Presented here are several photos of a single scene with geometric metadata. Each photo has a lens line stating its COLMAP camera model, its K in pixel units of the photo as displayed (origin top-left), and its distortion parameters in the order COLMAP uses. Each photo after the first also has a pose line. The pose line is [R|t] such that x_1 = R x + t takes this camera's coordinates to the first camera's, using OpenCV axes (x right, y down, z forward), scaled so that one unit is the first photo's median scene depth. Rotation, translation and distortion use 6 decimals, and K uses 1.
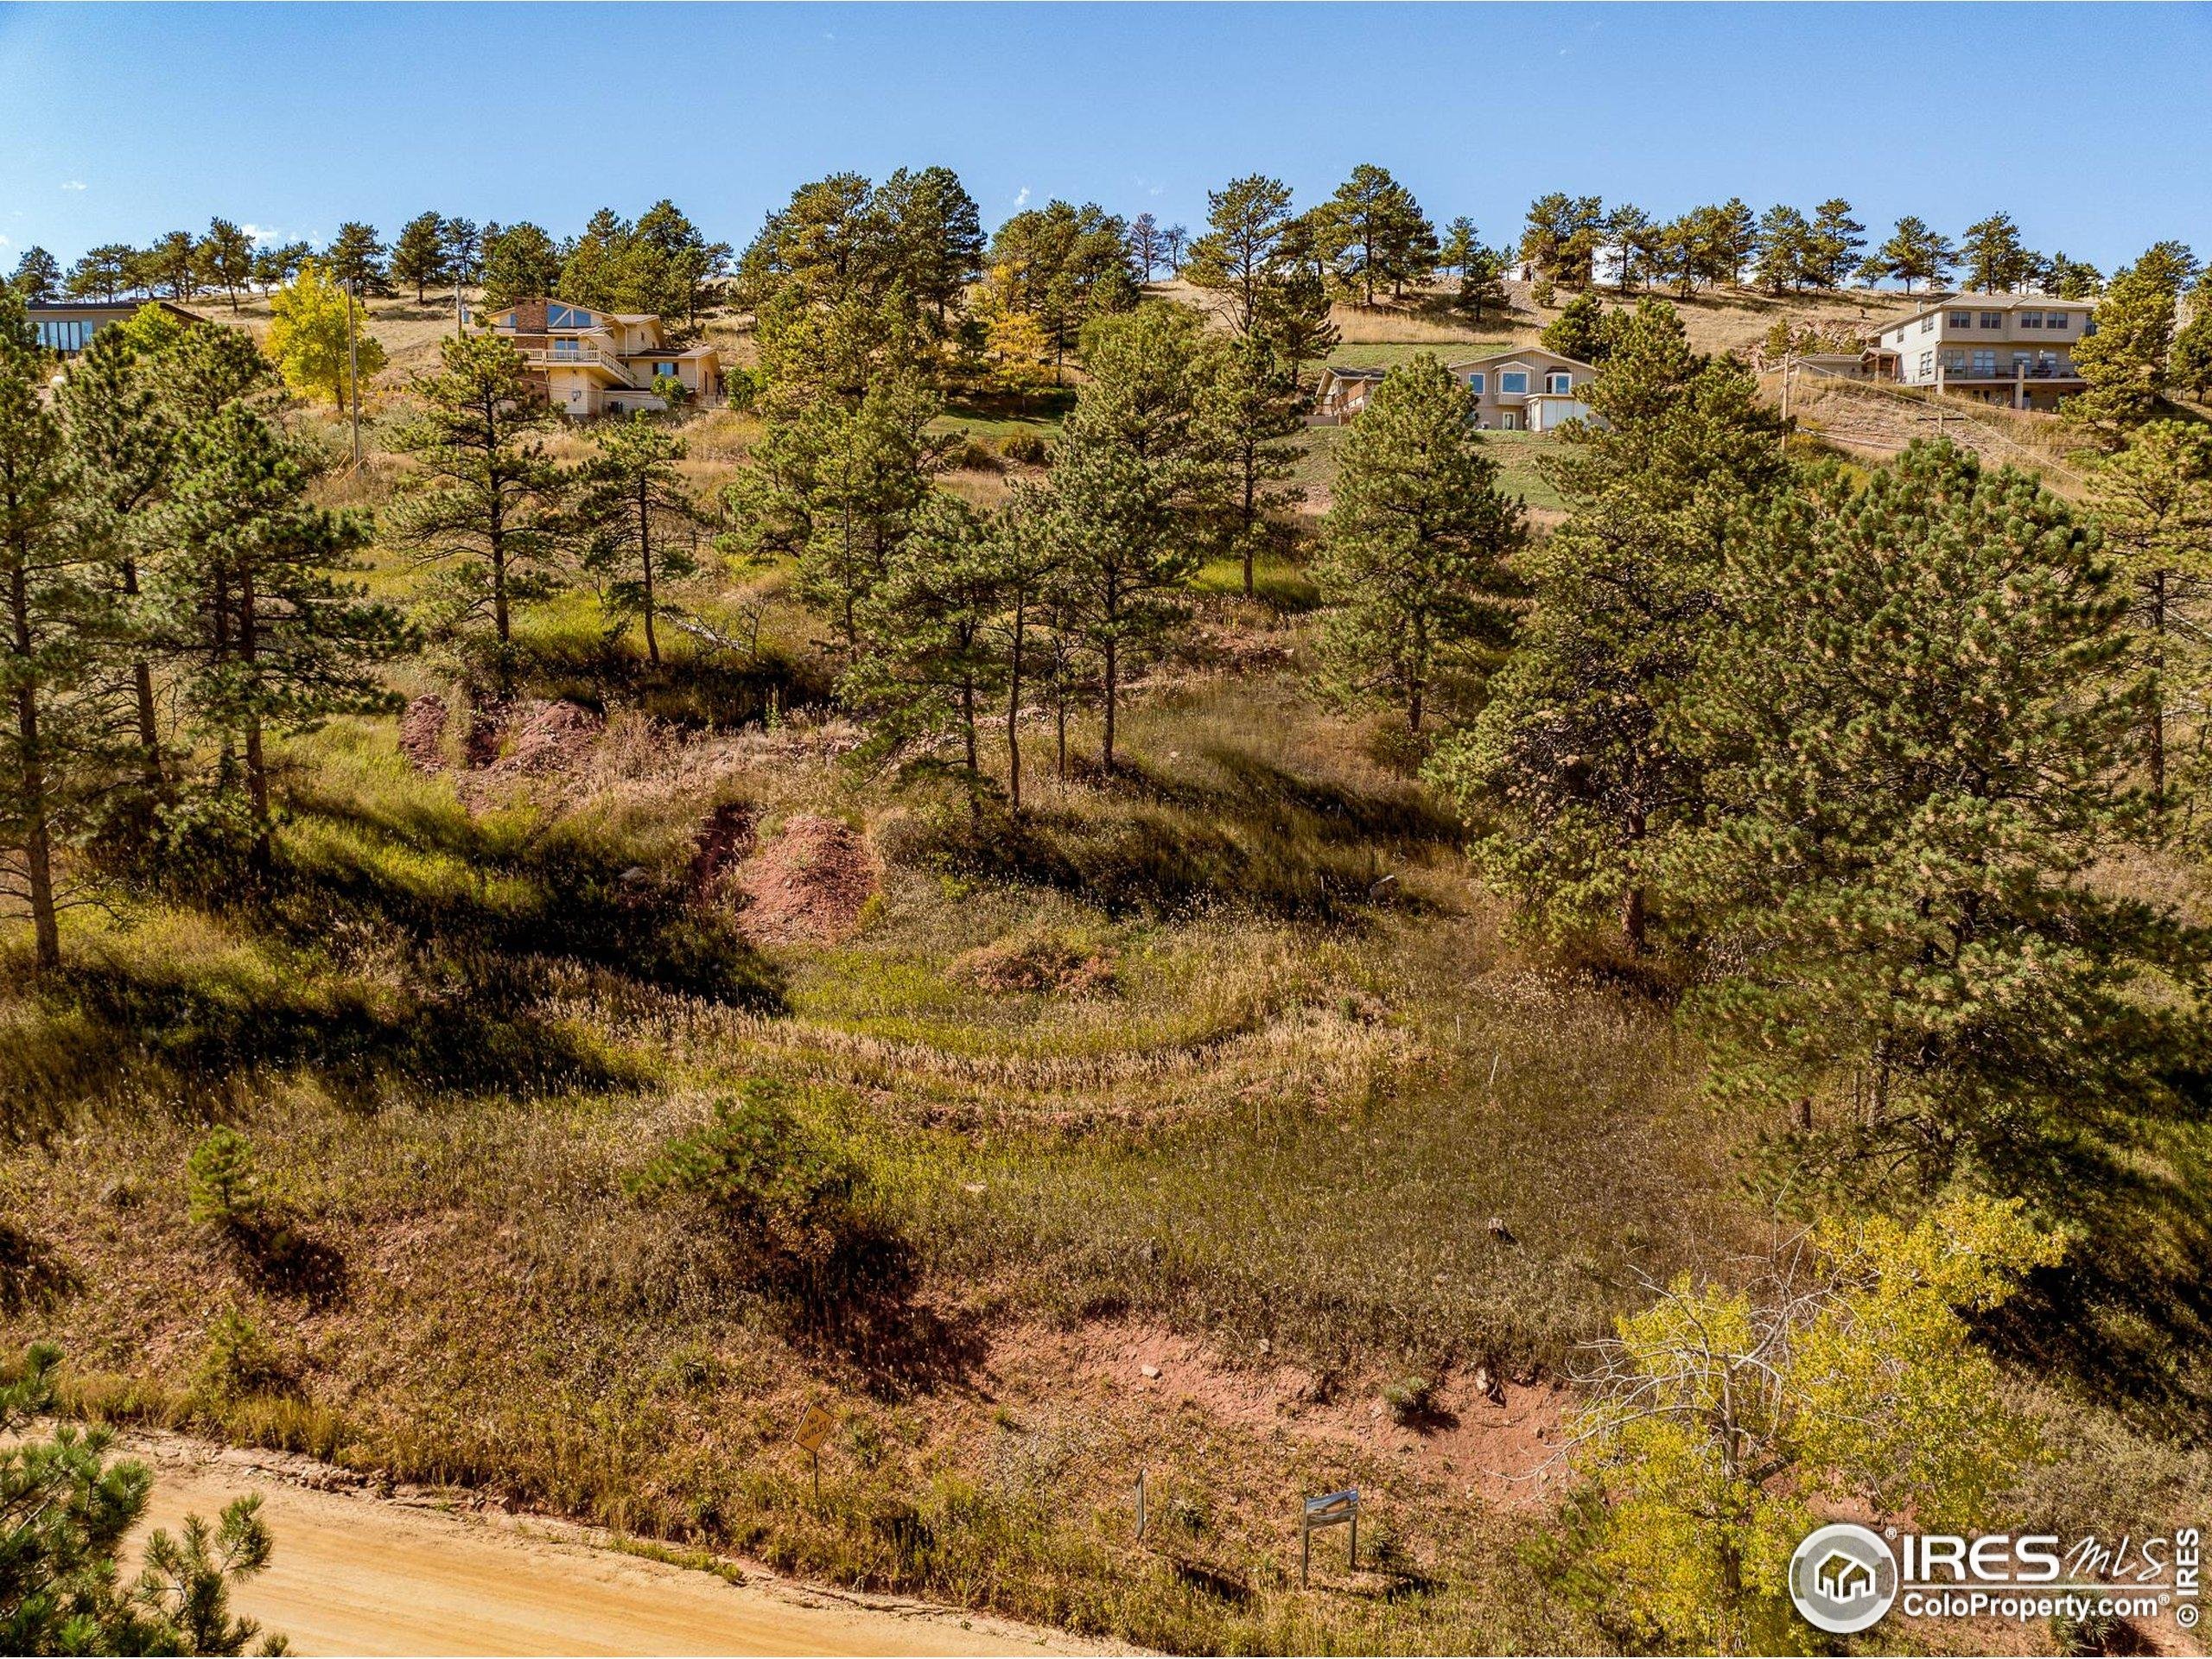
lens RADIAL K [[1539.8, 0, 1106.0], [0, 1539.8, 829.5], [0, 0, 1]] dist [-0.037928, 0.007173]
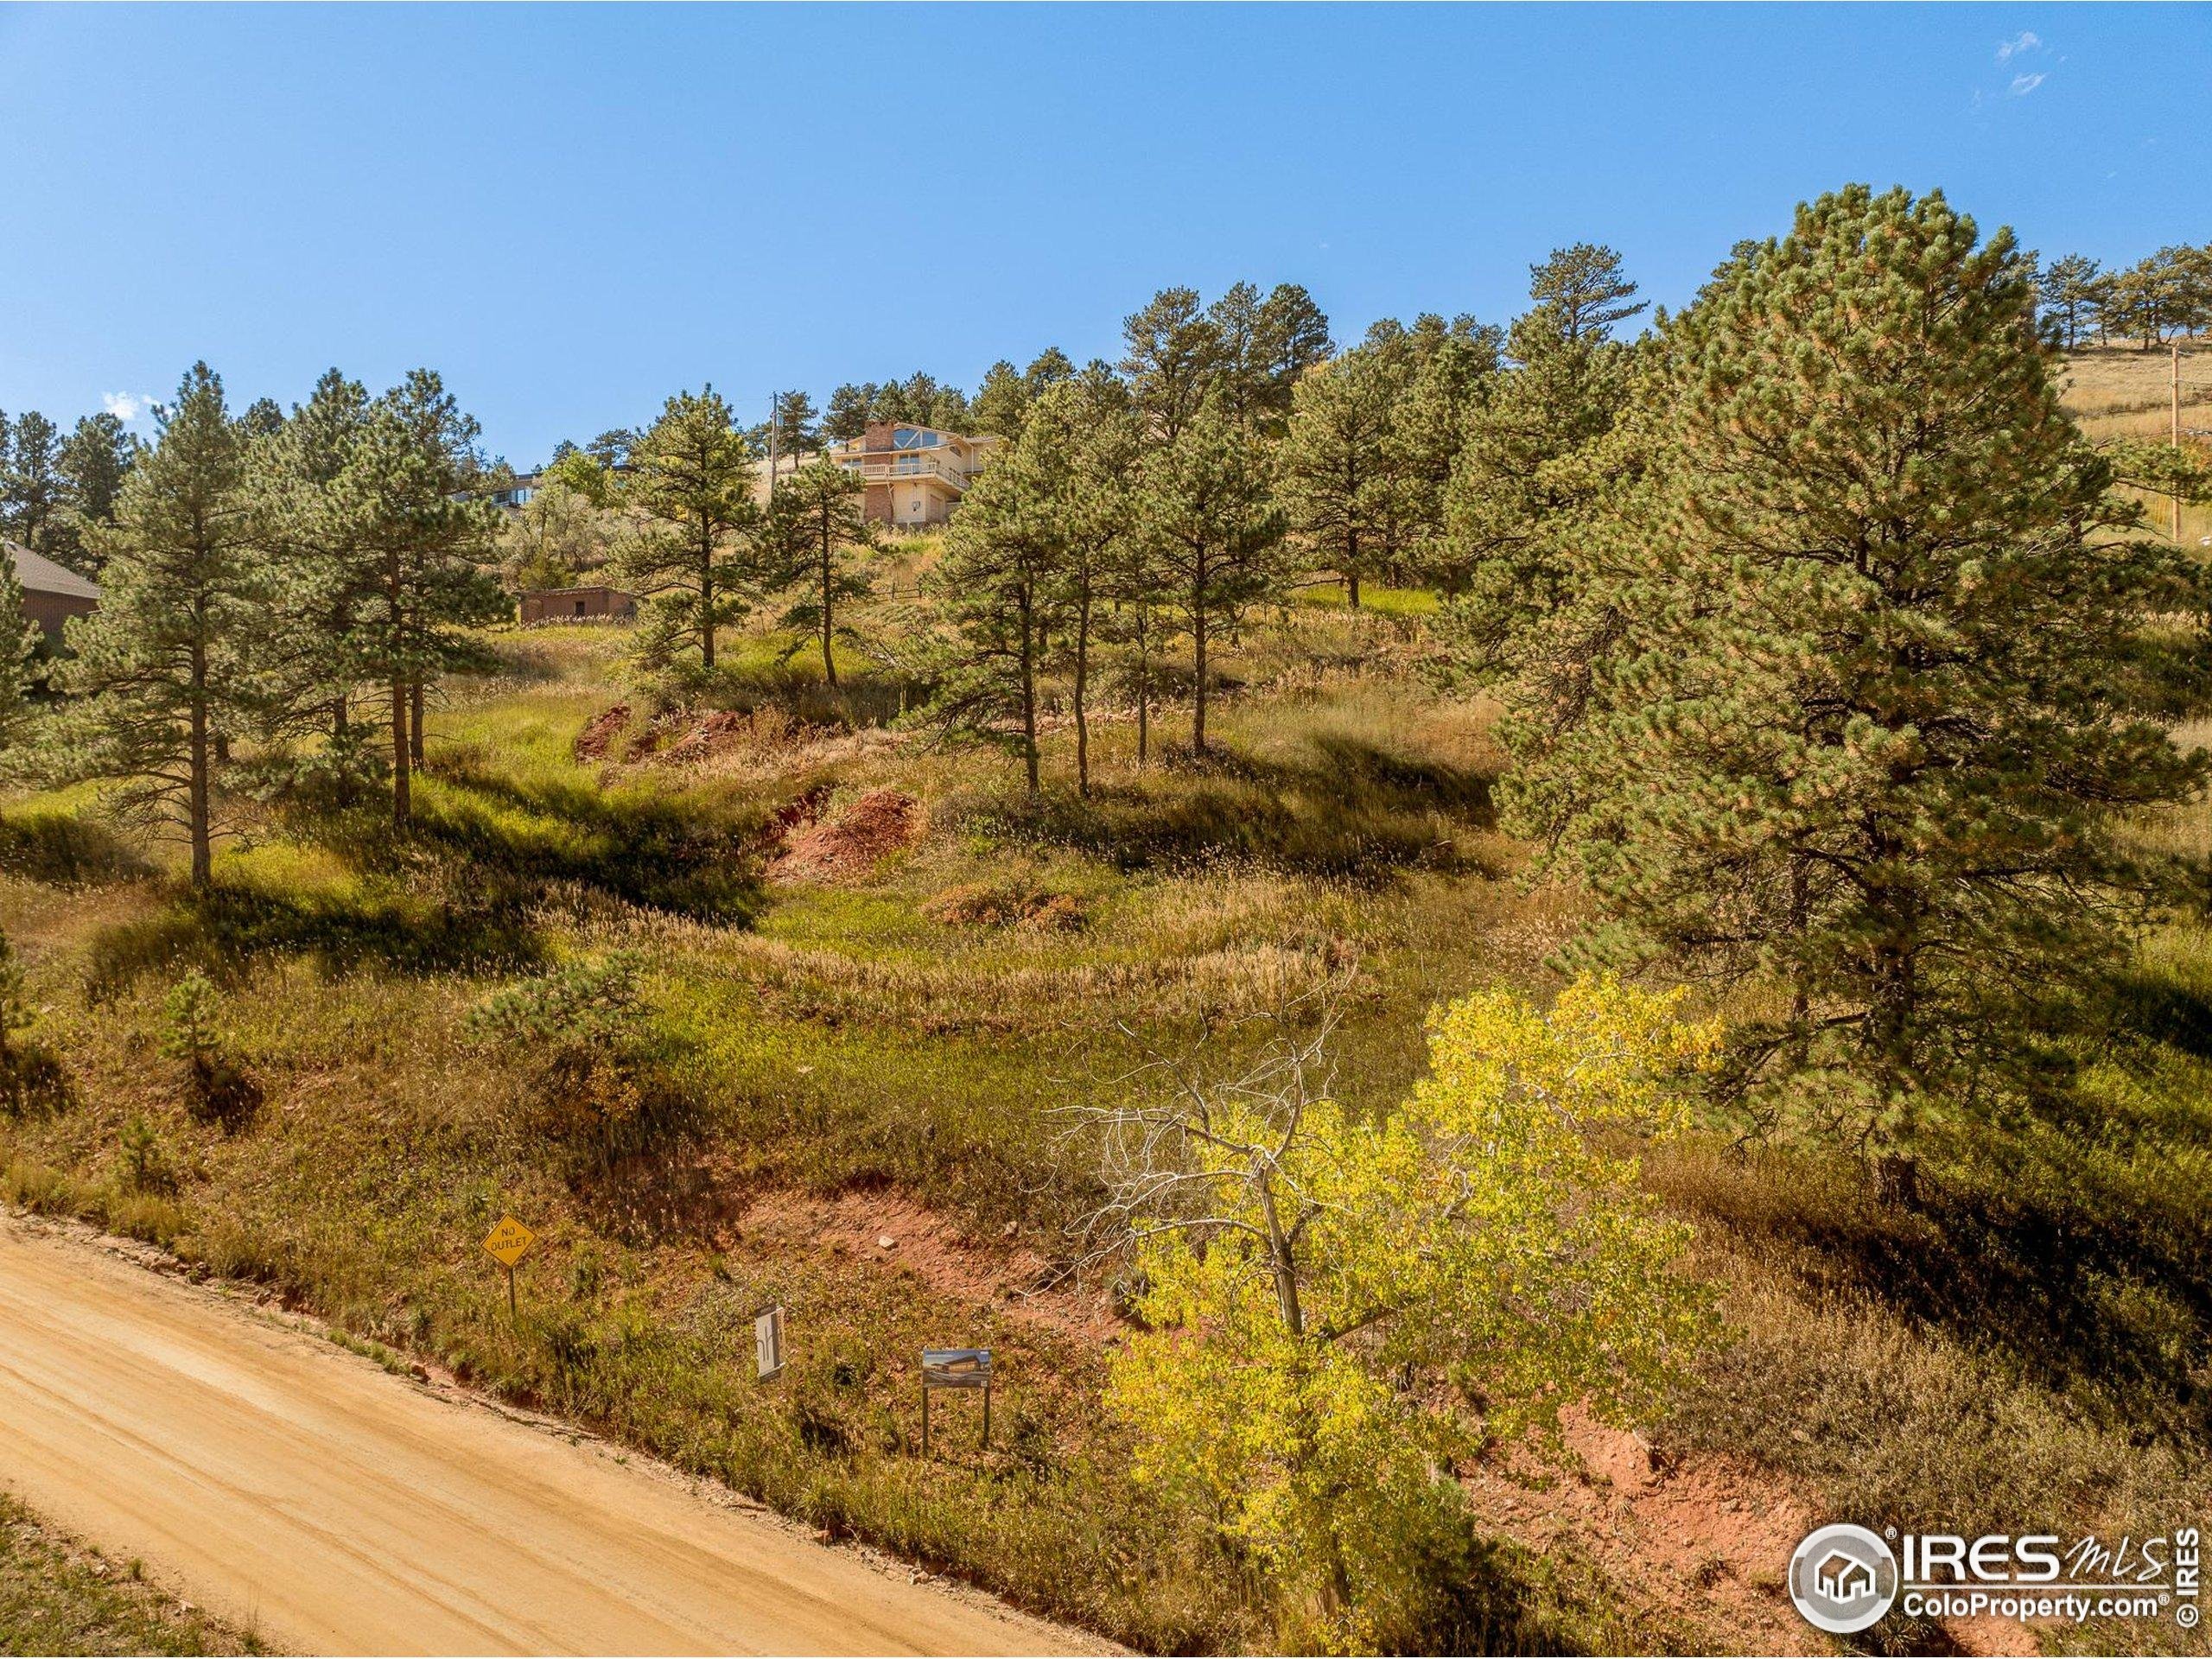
lens RADIAL K [[1539.8, 0, 1106.0], [0, 1539.8, 829.5], [0, 0, 1]] dist [-0.037928, 0.007173]
pose [[0.950937, -0.002236, -0.309378, 0.286127], [-0.031432, 0.994102, -0.103797, 0.128887], [0.307785, 0.108429, 0.945257, 0.092112]]
